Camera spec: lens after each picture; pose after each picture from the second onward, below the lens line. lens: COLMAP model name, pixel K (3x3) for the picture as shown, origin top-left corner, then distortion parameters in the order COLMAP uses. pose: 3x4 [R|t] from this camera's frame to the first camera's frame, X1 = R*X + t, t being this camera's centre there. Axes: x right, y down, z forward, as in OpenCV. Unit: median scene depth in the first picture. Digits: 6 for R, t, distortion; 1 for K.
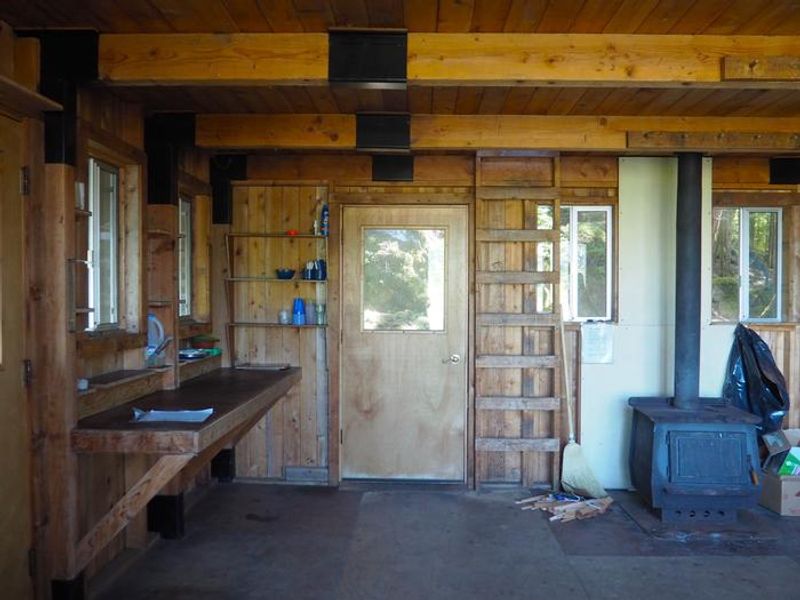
lens RADIAL K [[690.0, 0, 400.0], [0, 690.0, 300.0], [0, 0, 1]] dist [-0.015024, -0.018665]
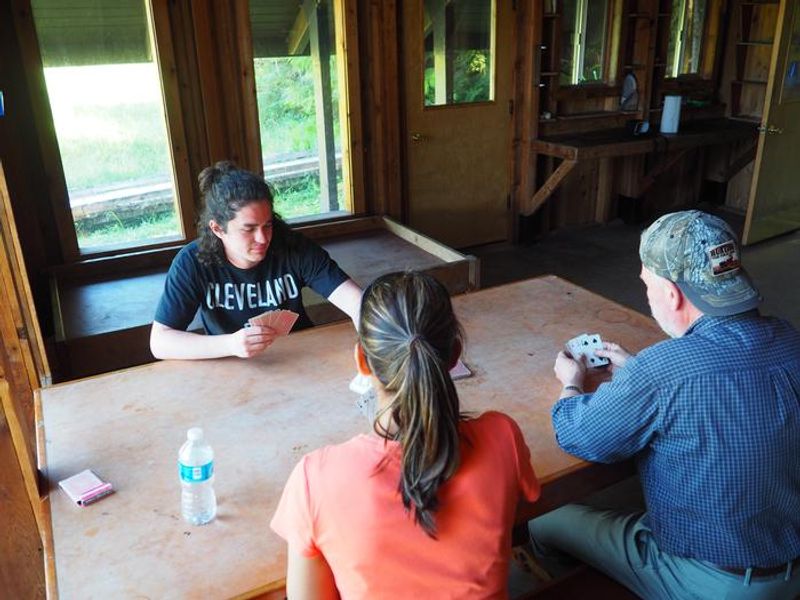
lens RADIAL K [[690.0, 0, 400.0], [0, 690.0, 300.0], [0, 0, 1]] dist [-0.015024, -0.018665]
pose [[0.482840, 0.303674, -0.821369, 0.839381], [0.015544, 0.934829, 0.354759, -0.062333], [0.875571, -0.184059, 0.446653, -0.202704]]
